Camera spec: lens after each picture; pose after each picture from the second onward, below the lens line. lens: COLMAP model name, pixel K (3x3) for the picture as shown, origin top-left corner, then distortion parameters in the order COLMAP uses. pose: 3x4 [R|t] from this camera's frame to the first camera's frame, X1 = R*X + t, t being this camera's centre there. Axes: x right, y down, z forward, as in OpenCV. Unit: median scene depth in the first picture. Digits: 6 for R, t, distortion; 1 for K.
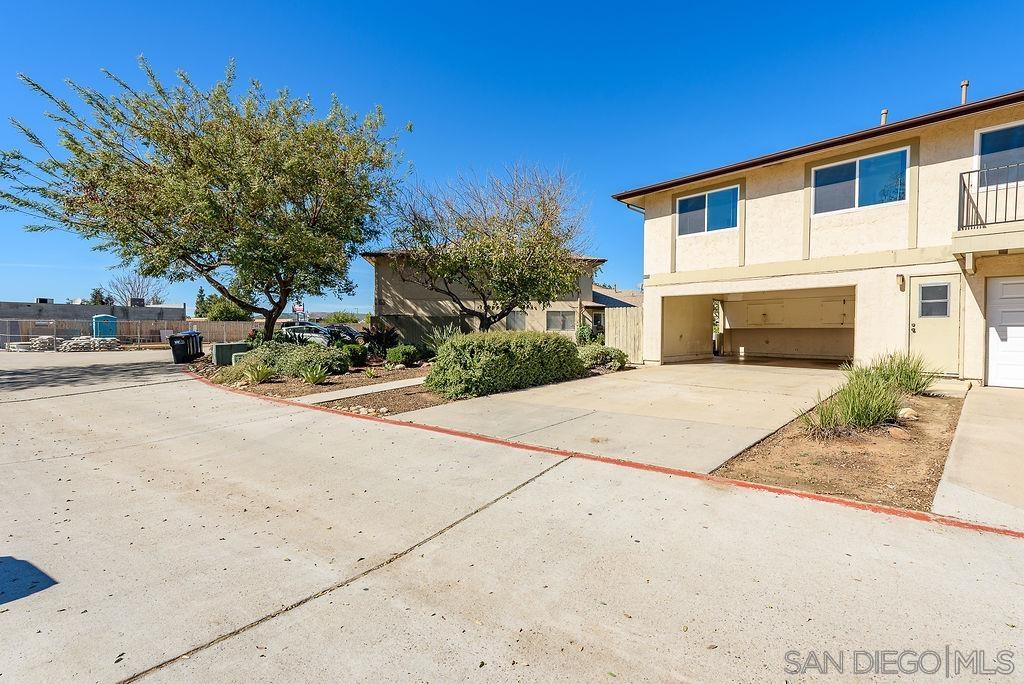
lens RADIAL K [[451.7, 0, 512.0], [0, 451.7, 342.0], [0, 0, 1]] dist [0.012255, -0.005270]
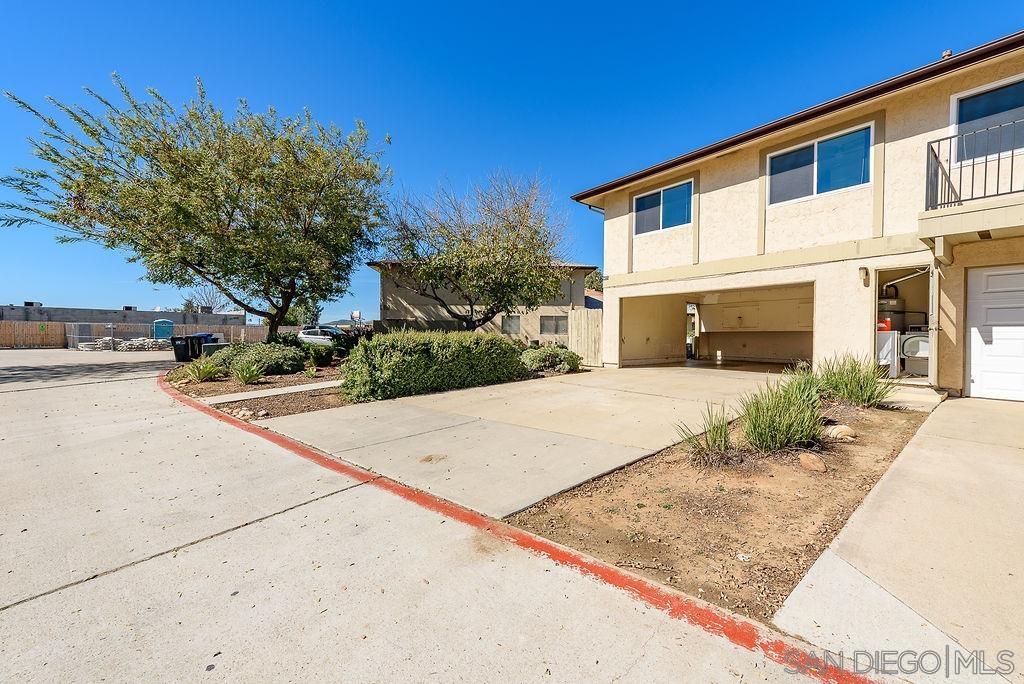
lens RADIAL K [[400.4, 0, 512.0], [0, 400.4, 342.0], [0, 0, 1]] dist [0.011939, -0.004181]
pose [[0.996827, 0.005395, -0.079415, 0.192105], [-0.006226, 0.999928, -0.010220, 0.005739], [0.079355, 0.010682, 0.996789, 0.137667]]
